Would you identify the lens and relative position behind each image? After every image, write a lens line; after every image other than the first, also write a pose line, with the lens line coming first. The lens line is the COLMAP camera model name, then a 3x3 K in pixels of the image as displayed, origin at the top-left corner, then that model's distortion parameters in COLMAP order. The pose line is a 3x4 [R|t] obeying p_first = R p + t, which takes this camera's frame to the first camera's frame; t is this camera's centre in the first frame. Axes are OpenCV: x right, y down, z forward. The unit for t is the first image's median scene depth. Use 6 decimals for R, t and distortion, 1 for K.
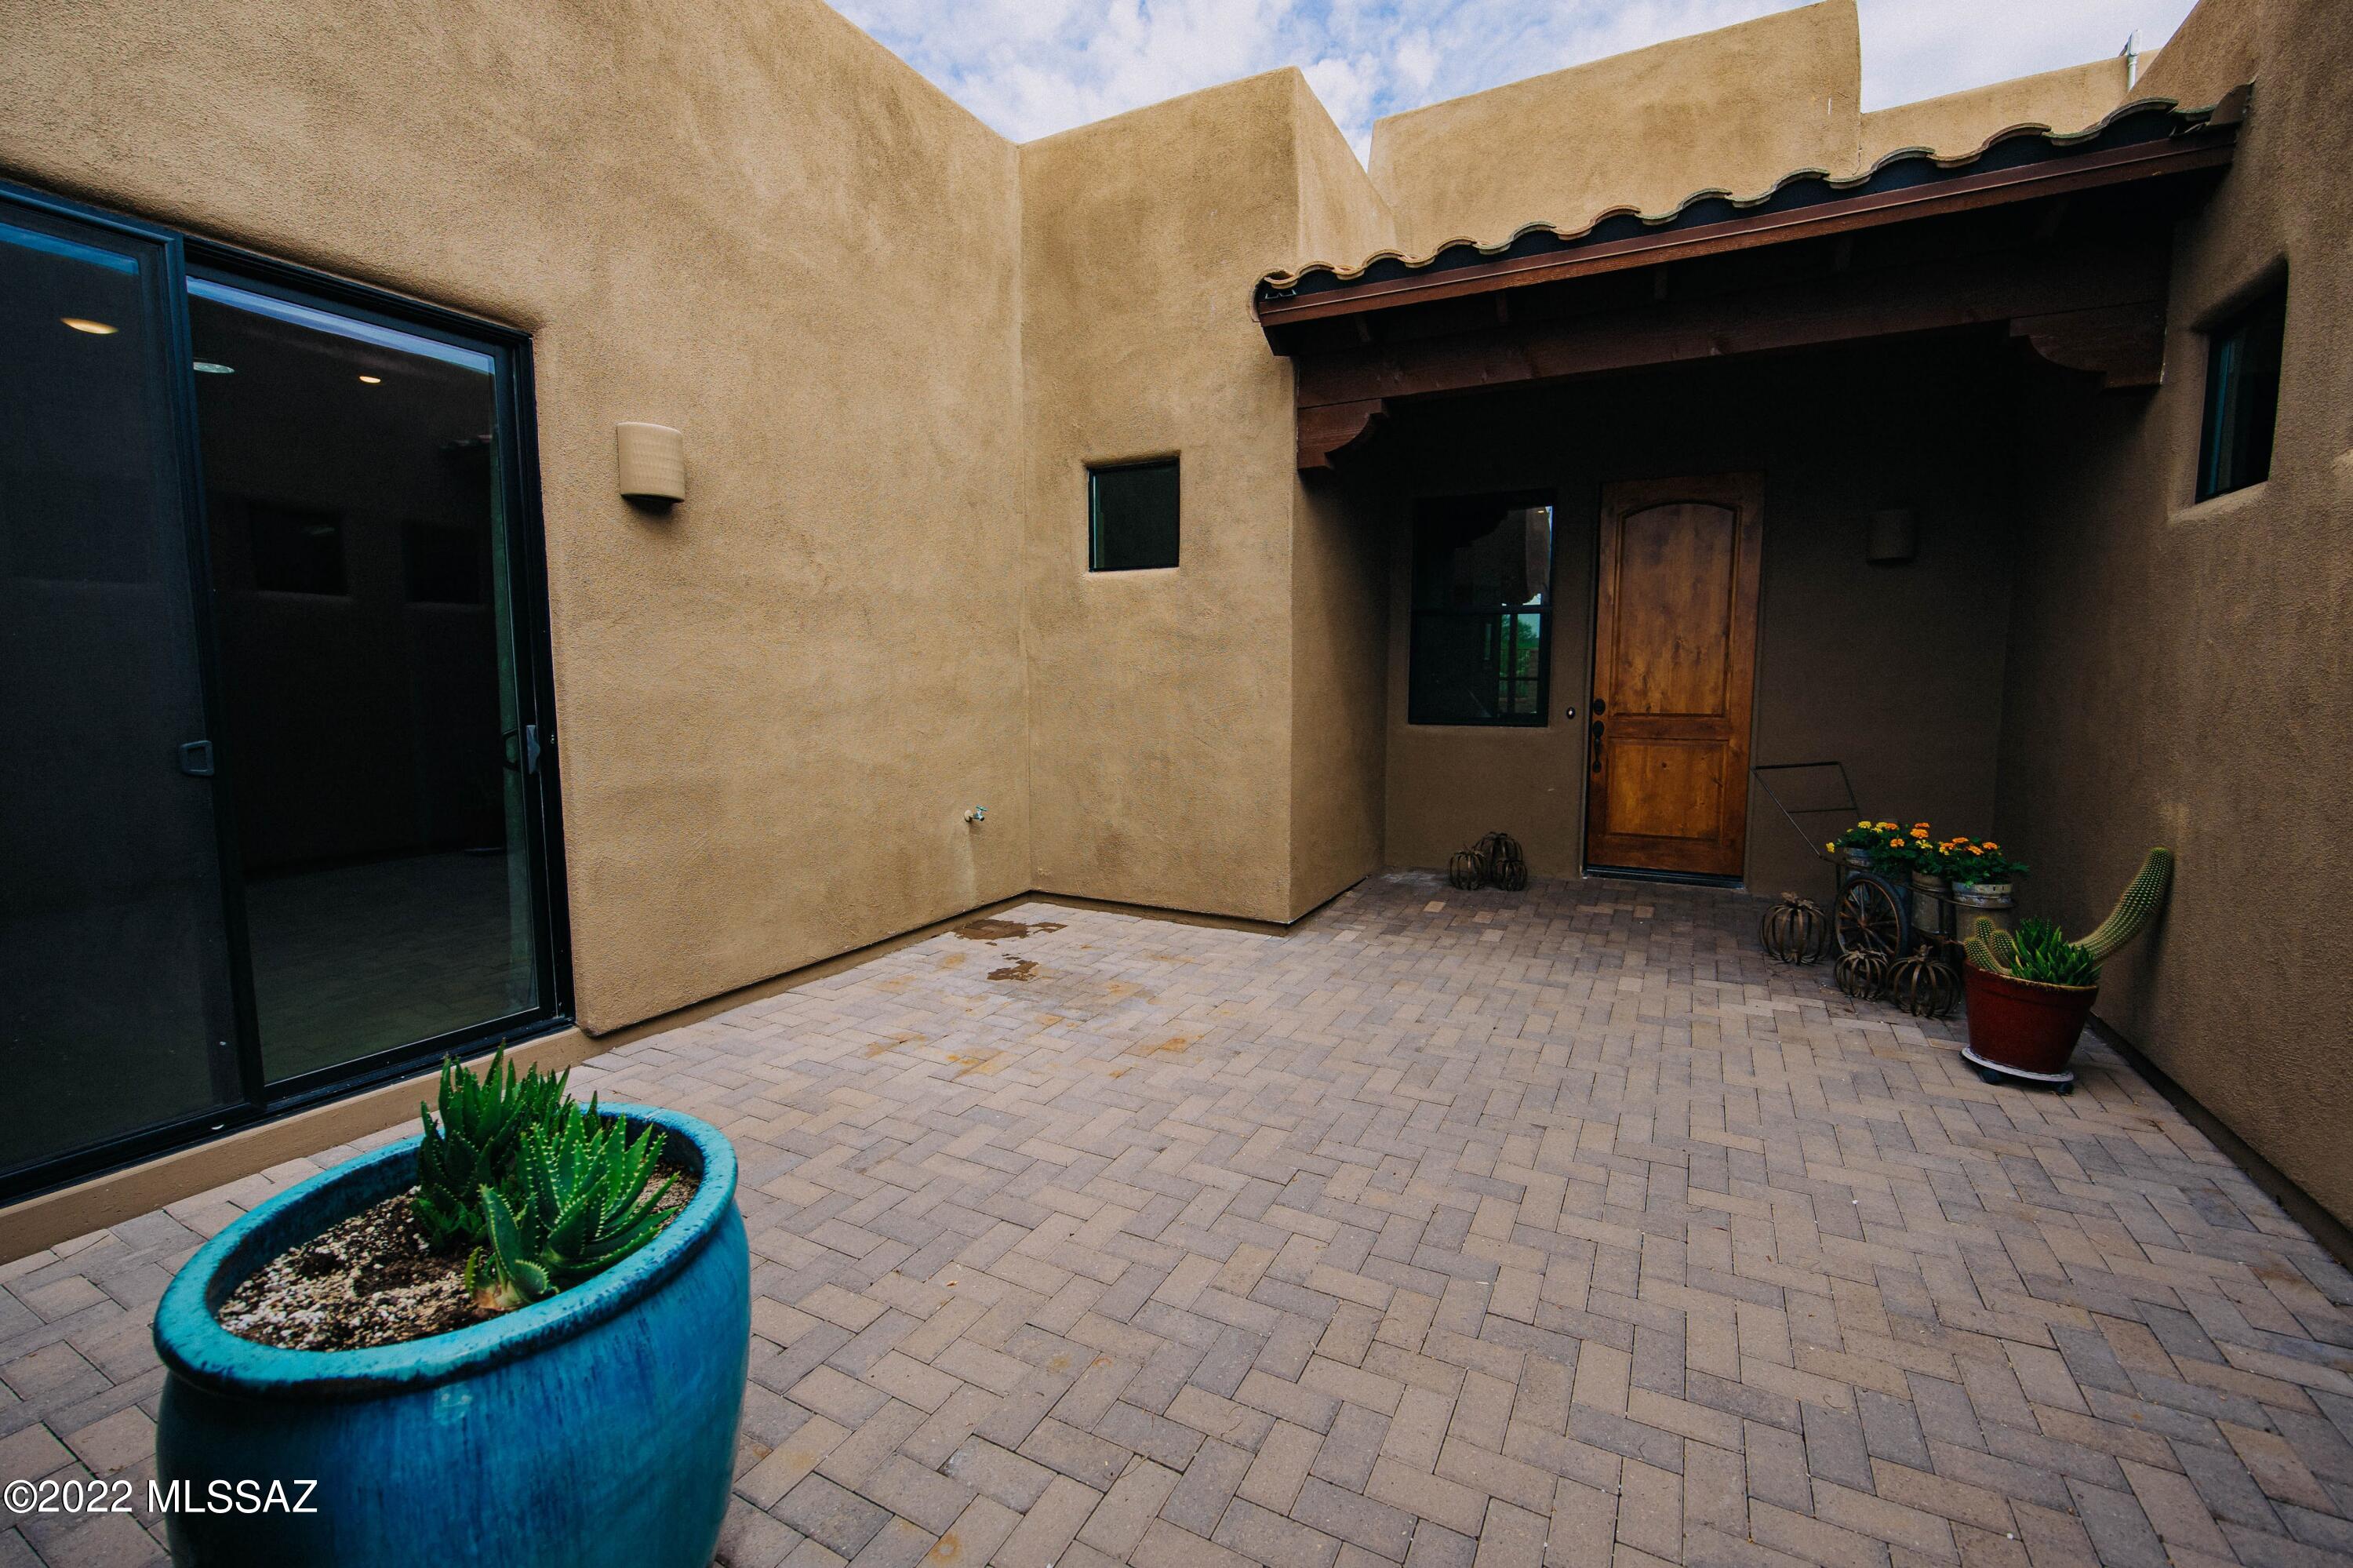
lens RADIAL K [[962.8, 0, 1163.2], [0, 962.8, 781.3], [0, 0, 1]] dist [-0.004618, -0.000463]
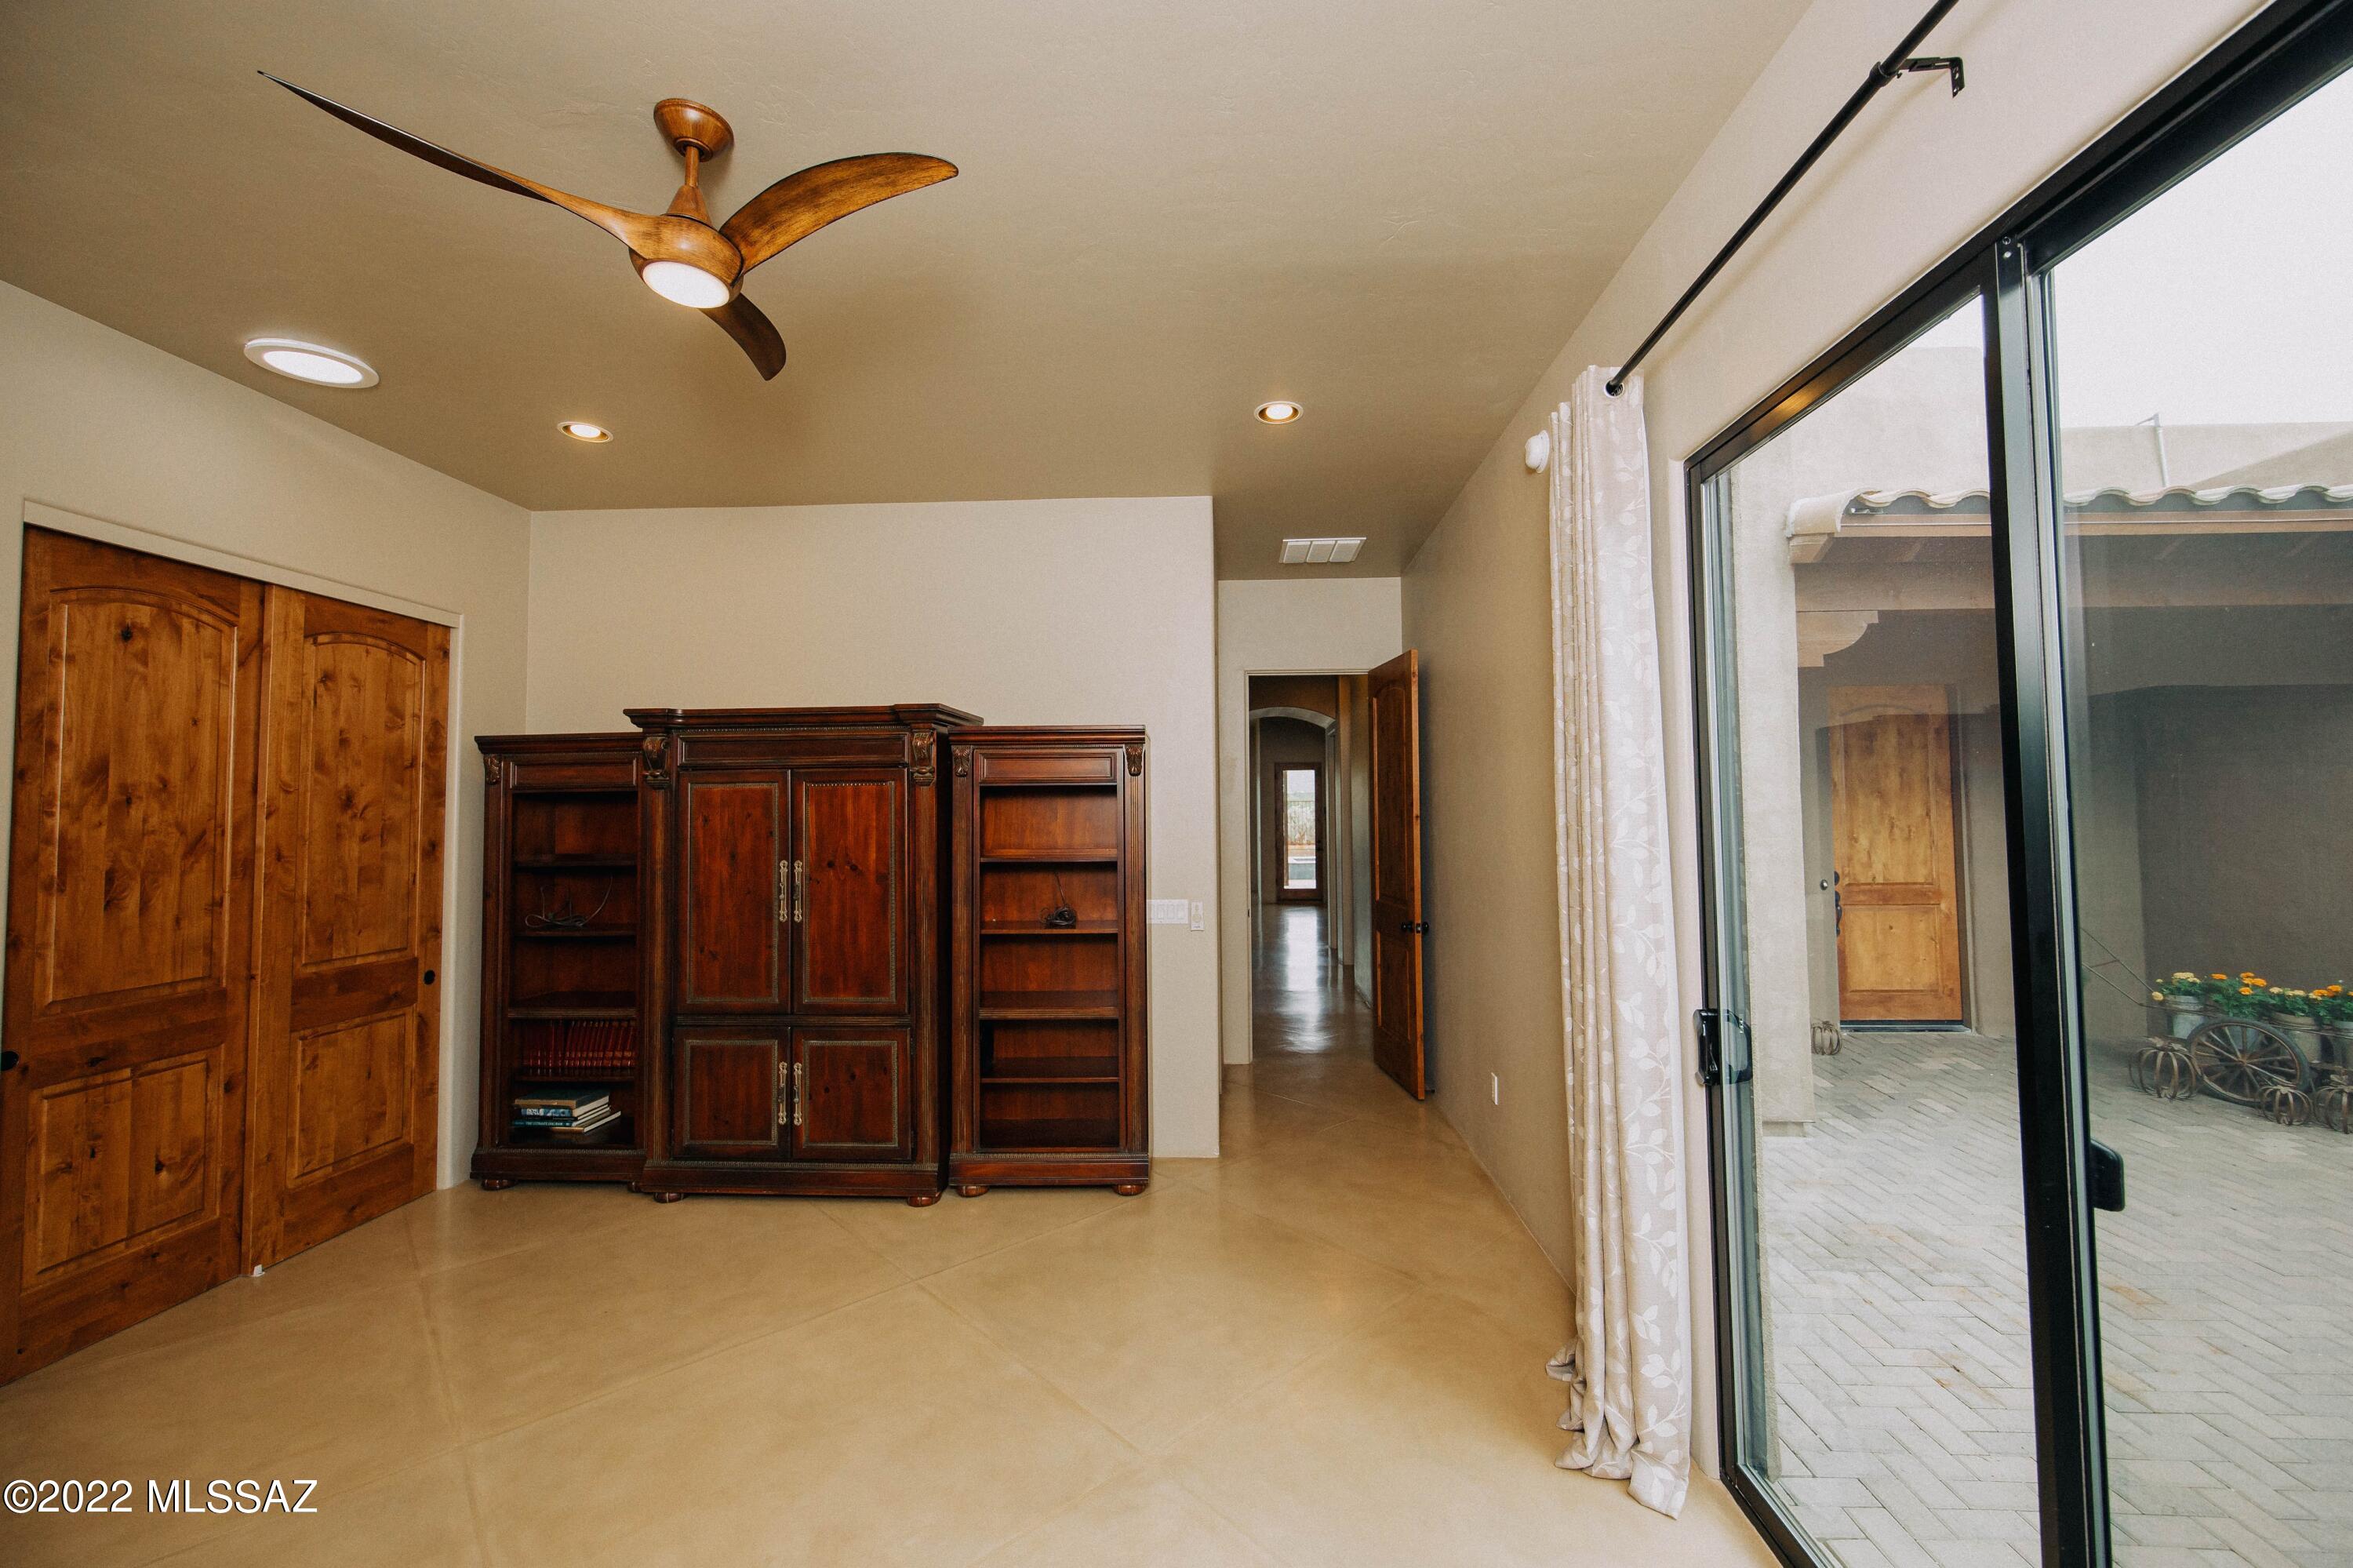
lens RADIAL K [[962.8, 0, 1179.5], [0, 962.8, 779.4], [0, 0, 1]] dist [-0.004618, -0.000463]
pose [[0.903379, 0.007769, 0.428774, -0.757456], [0.054242, 0.989736, -0.132216, -0.088459], [-0.425400, 0.142699, 0.893685, 0.317967]]
